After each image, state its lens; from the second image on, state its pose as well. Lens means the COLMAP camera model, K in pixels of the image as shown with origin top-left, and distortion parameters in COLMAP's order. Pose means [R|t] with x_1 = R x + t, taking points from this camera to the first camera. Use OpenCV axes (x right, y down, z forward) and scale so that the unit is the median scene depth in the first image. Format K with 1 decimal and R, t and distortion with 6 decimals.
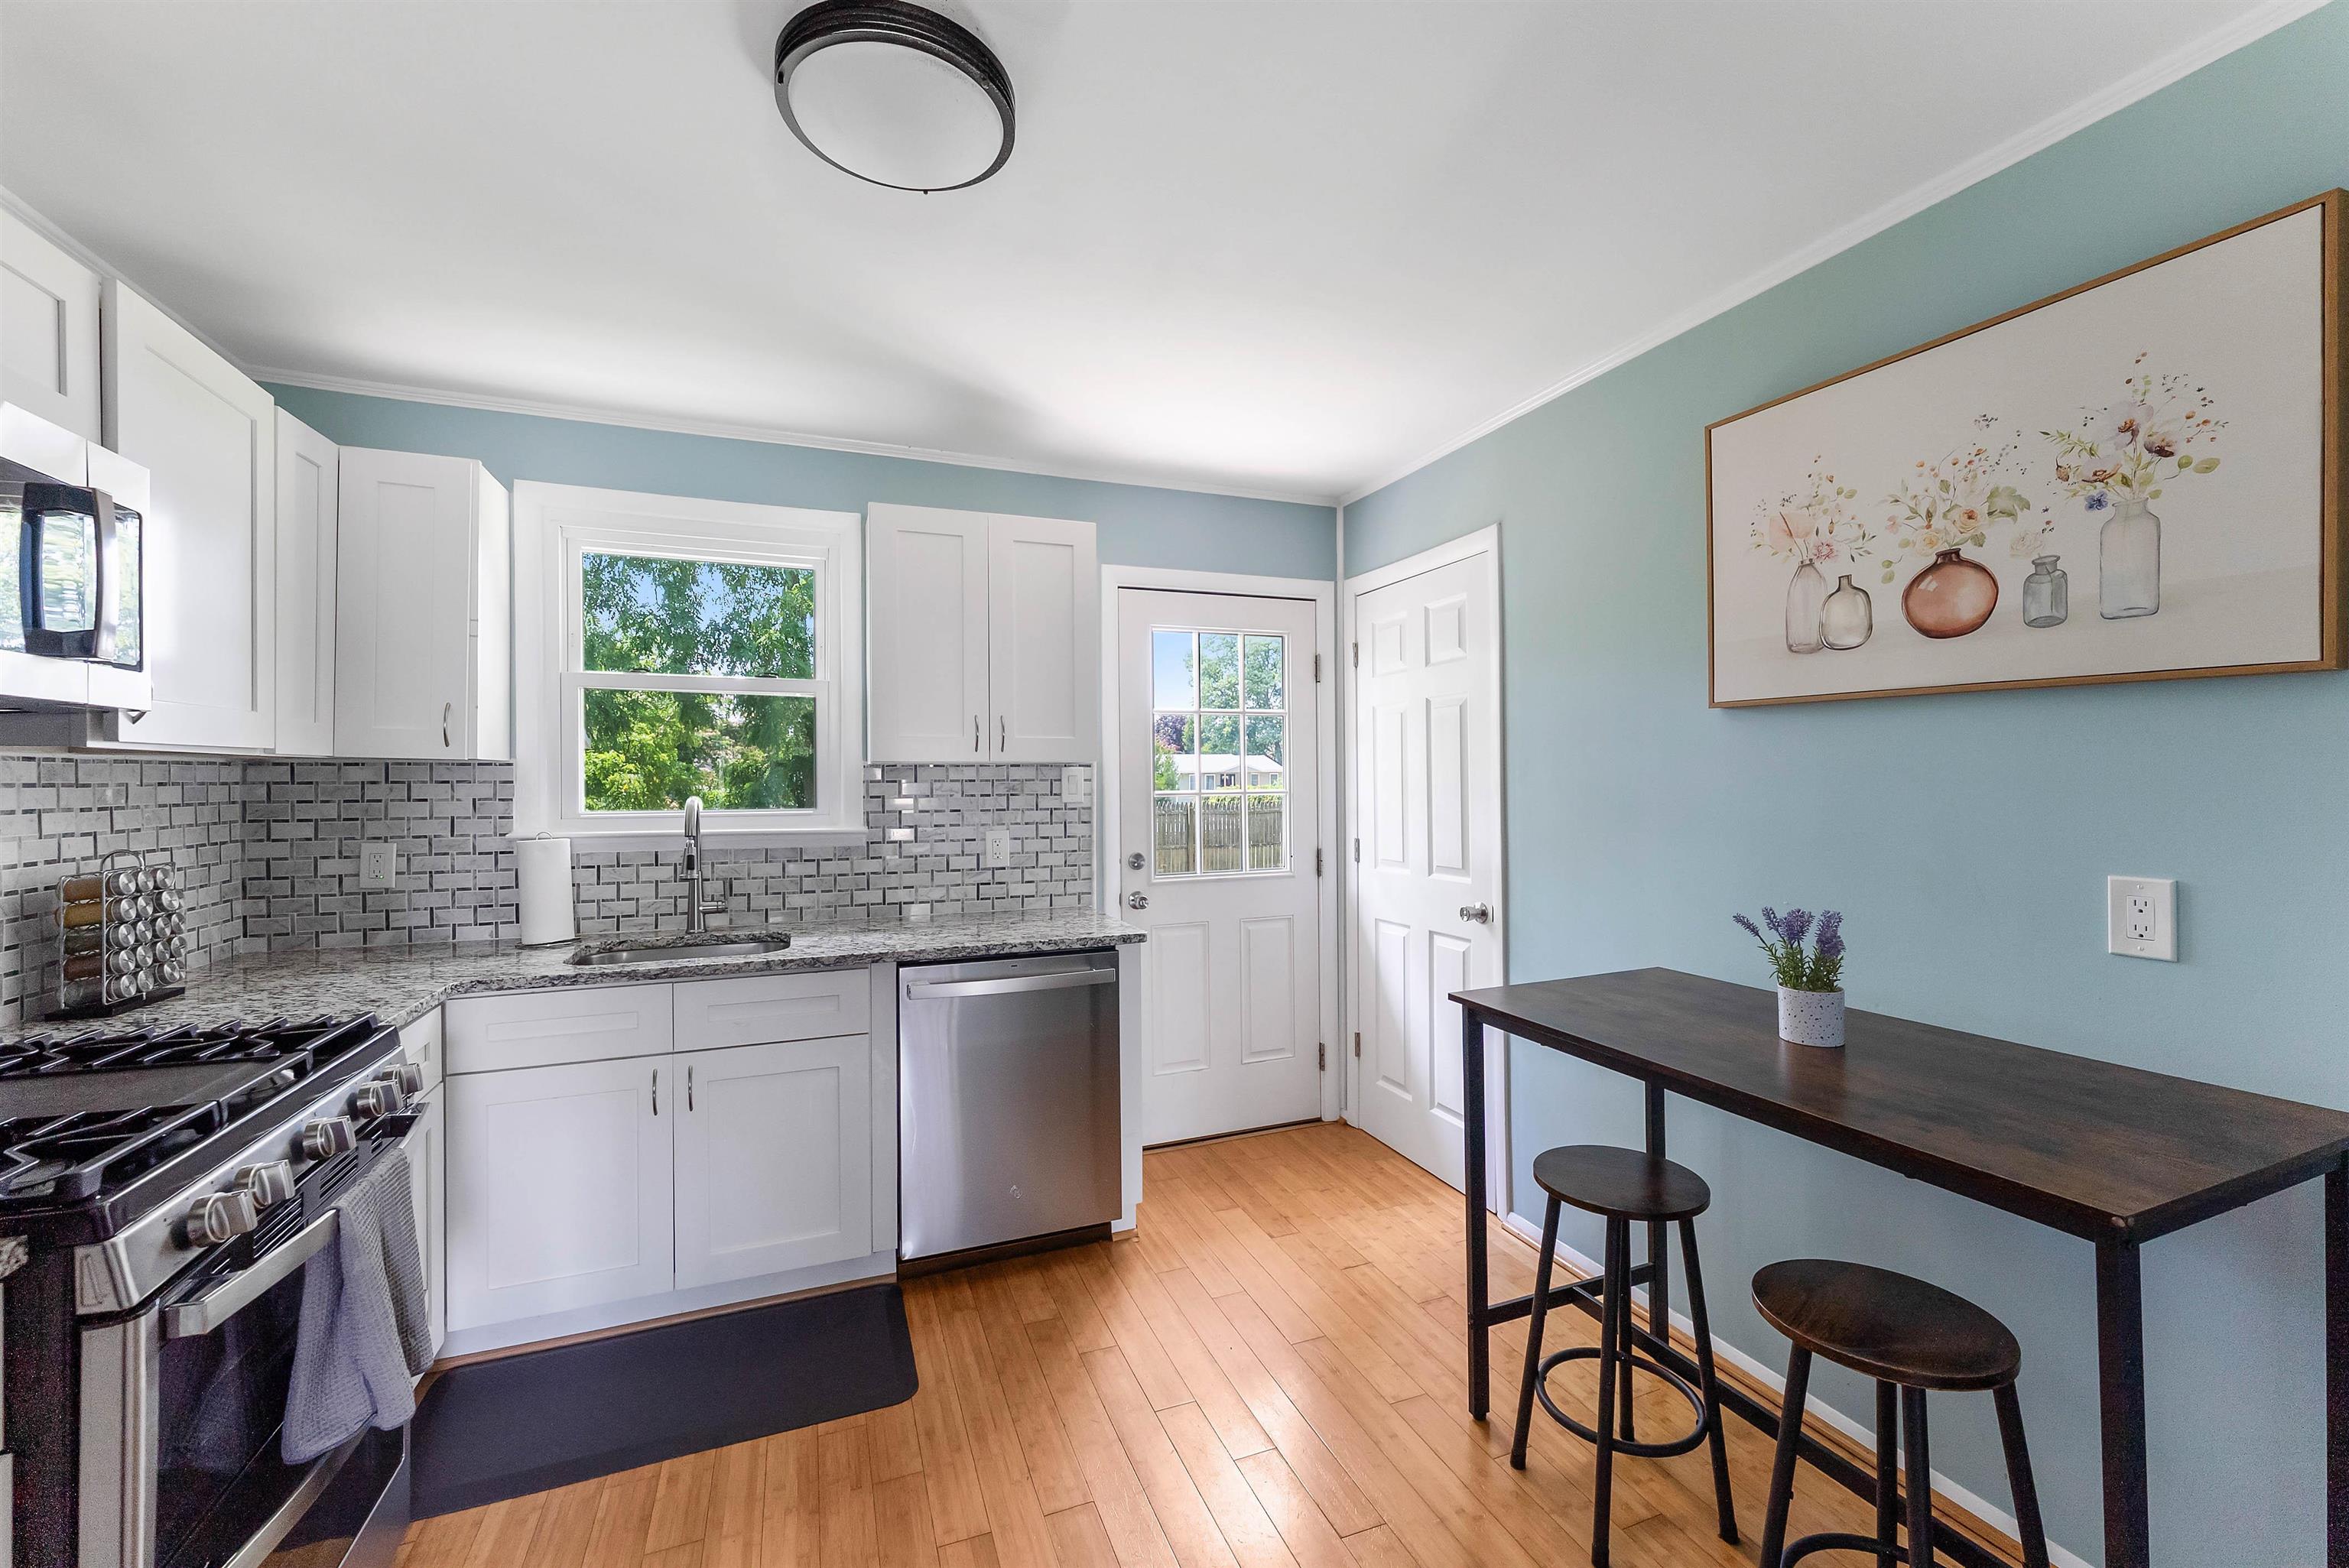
lens RADIAL K [[956.9, 0, 1183.7], [0, 956.9, 778.1], [0, 0, 1]] dist [0.005042, -0.001423]
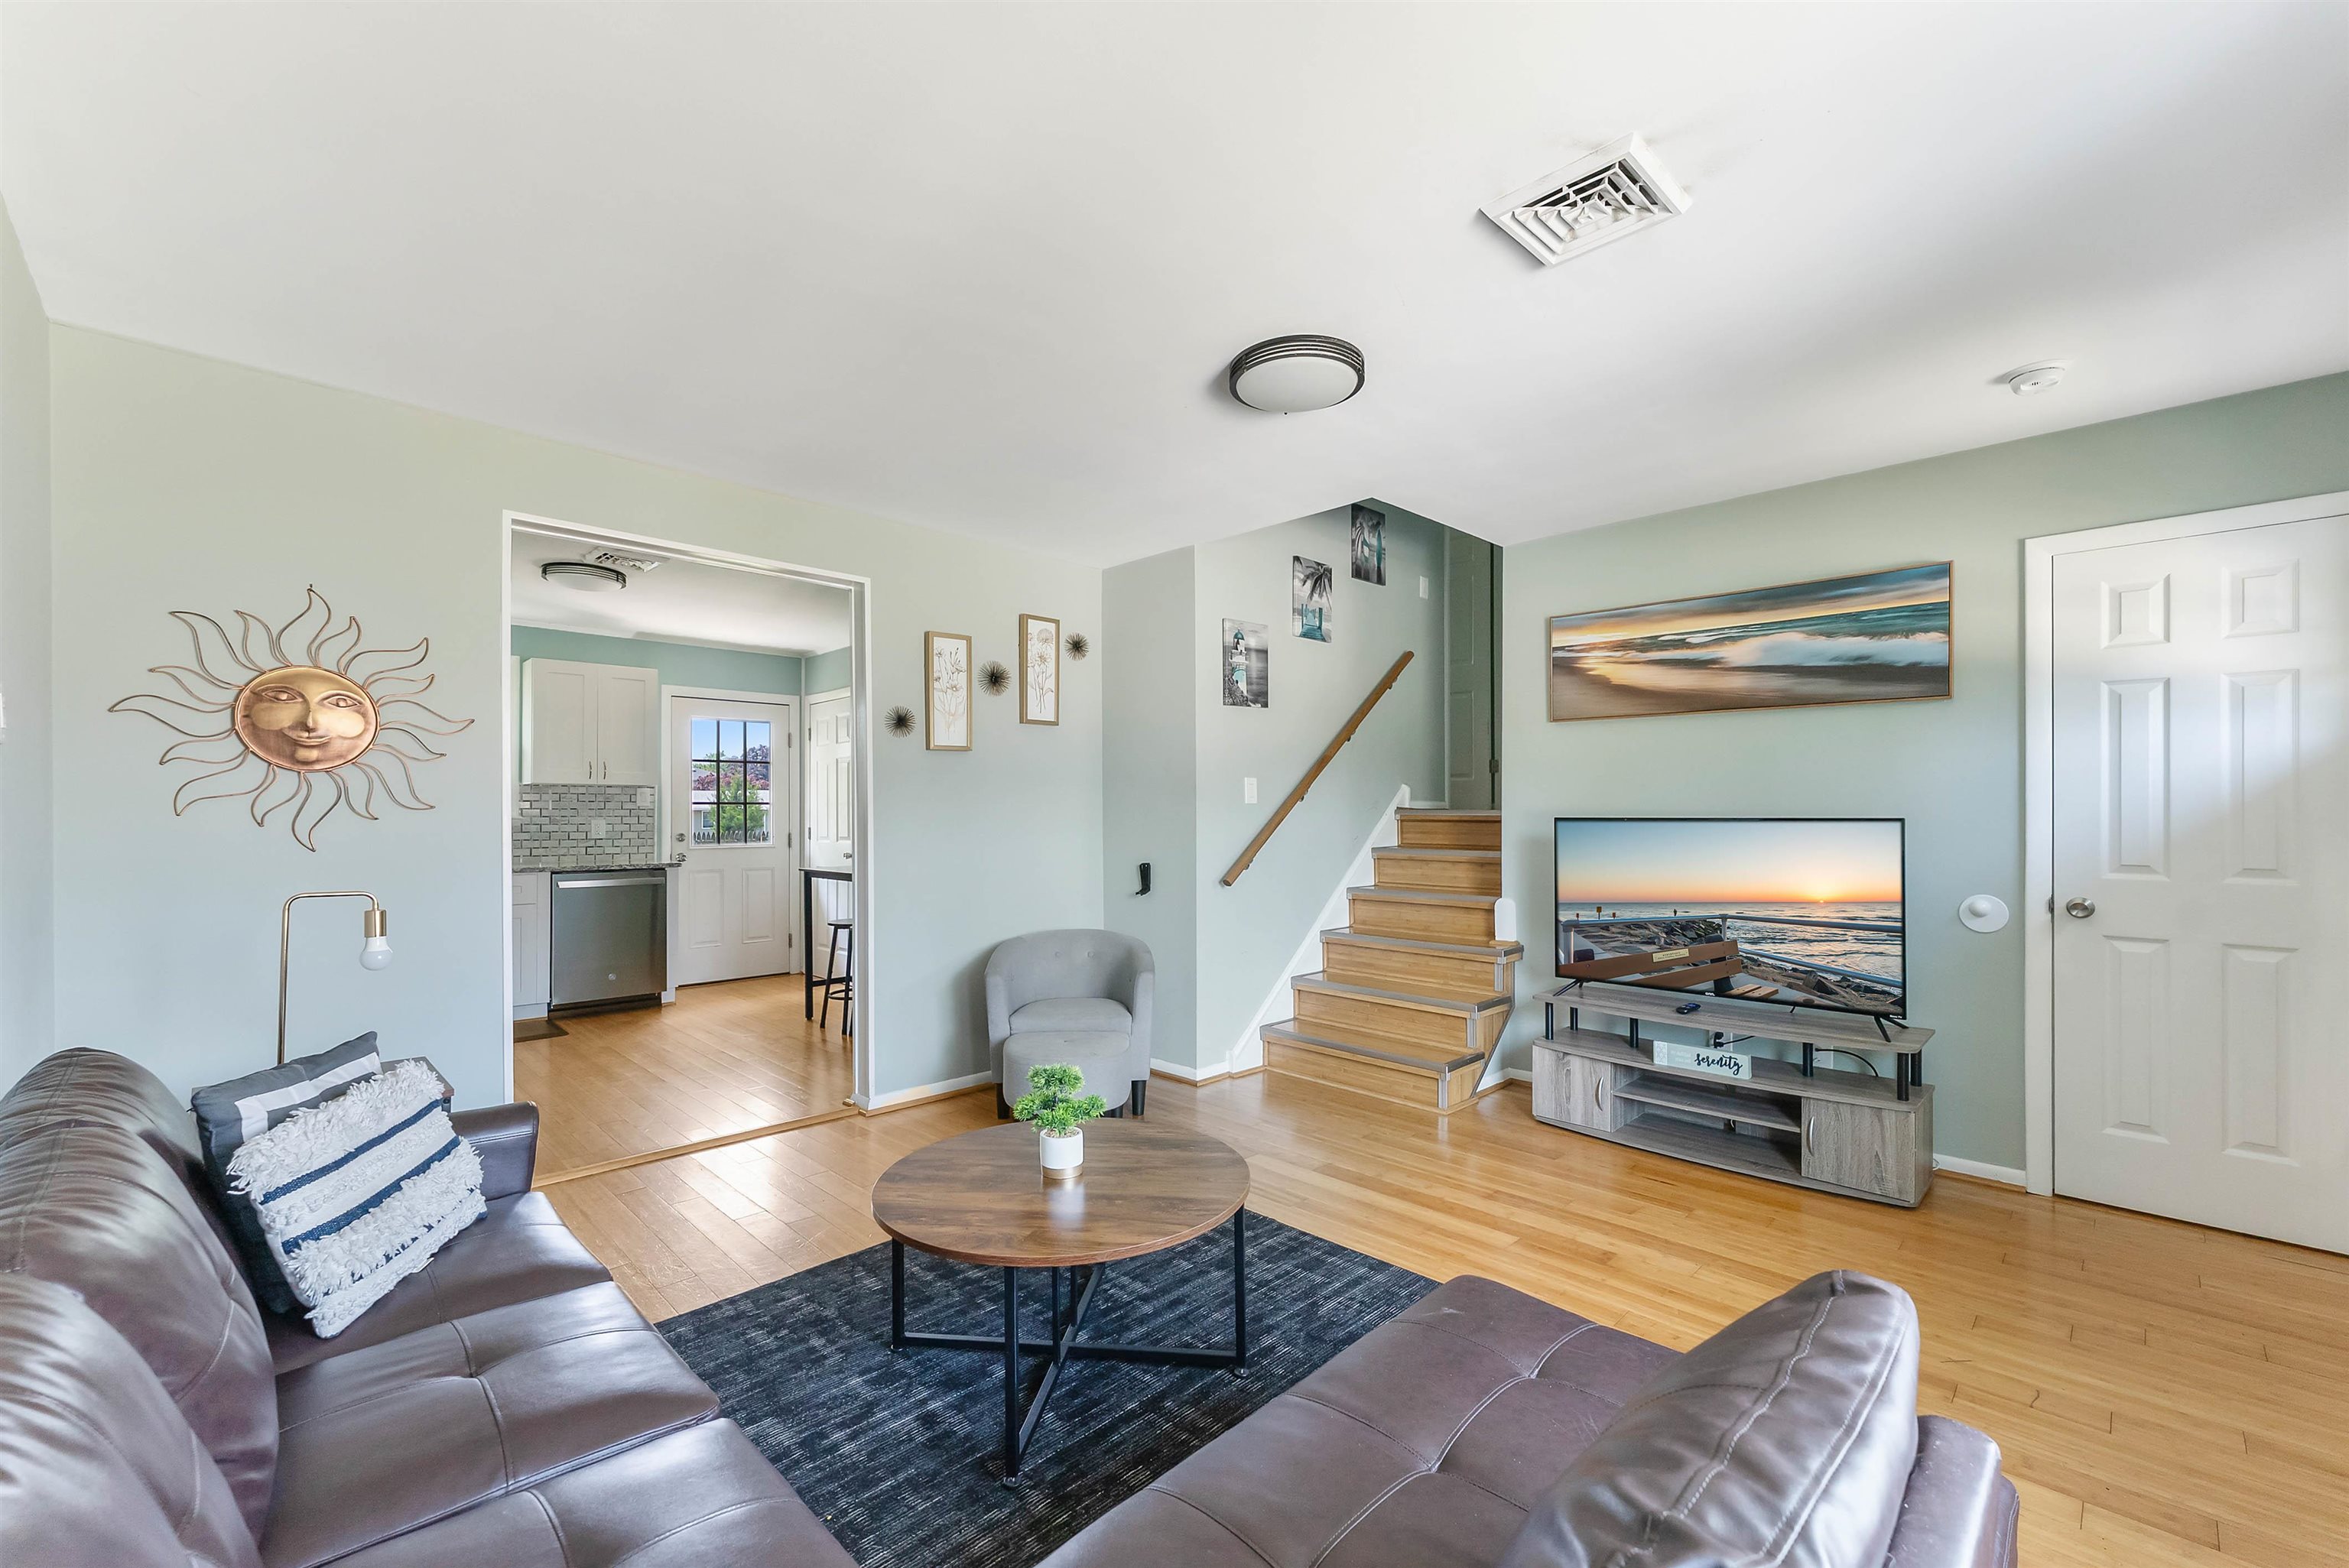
lens RADIAL K [[956.9, 0, 1207.2], [0, 956.9, 811.4], [0, 0, 1]] dist [0.005042, -0.001423]
pose [[0.913386, 0.010066, 0.406970, 0.179240], [-0.006687, 0.999930, -0.009723, 0.061747], [-0.407040, 0.006159, 0.913390, -1.612796]]
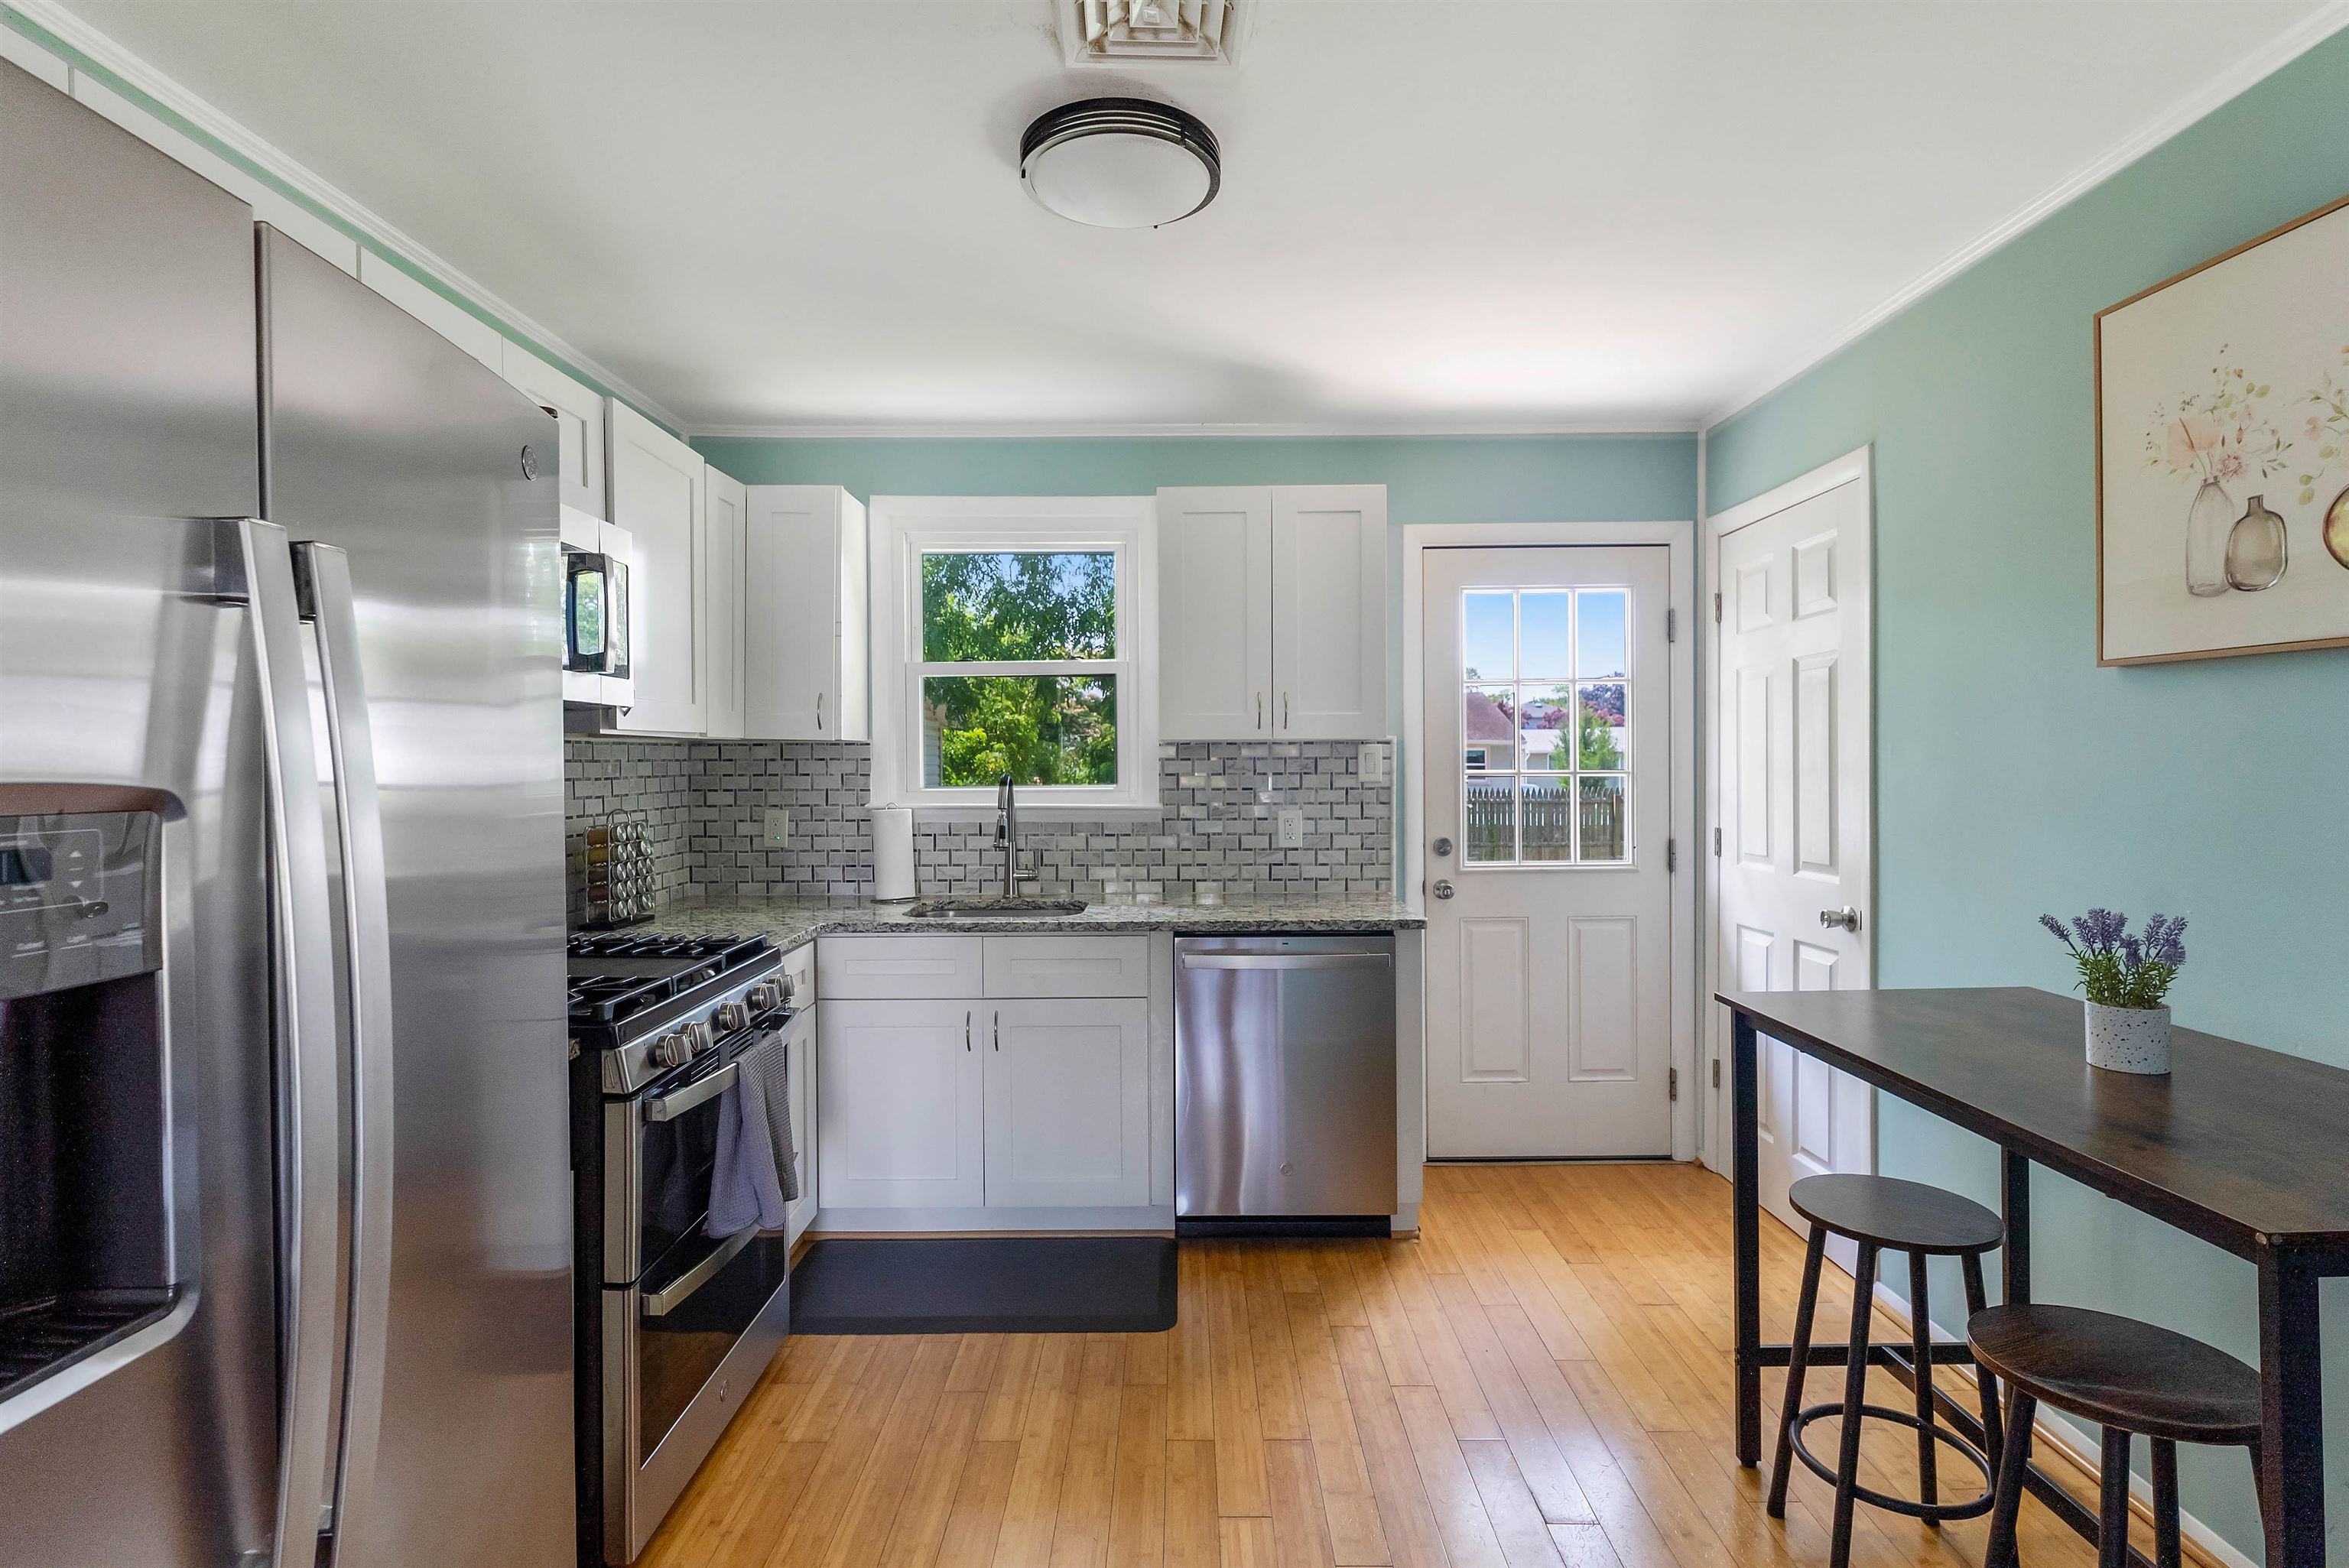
lens RADIAL K [[1158.3, 0, 1182.5], [0, 1158.3, 777.1], [0, 0, 1]] dist [0.010862, -0.000844]
pose [[0.929231, 0.006258, -0.369447, 0.171592], [0.000115, 0.999852, 0.017226, 0.001587], [0.369500, -0.016049, 0.929092, -0.162794]]
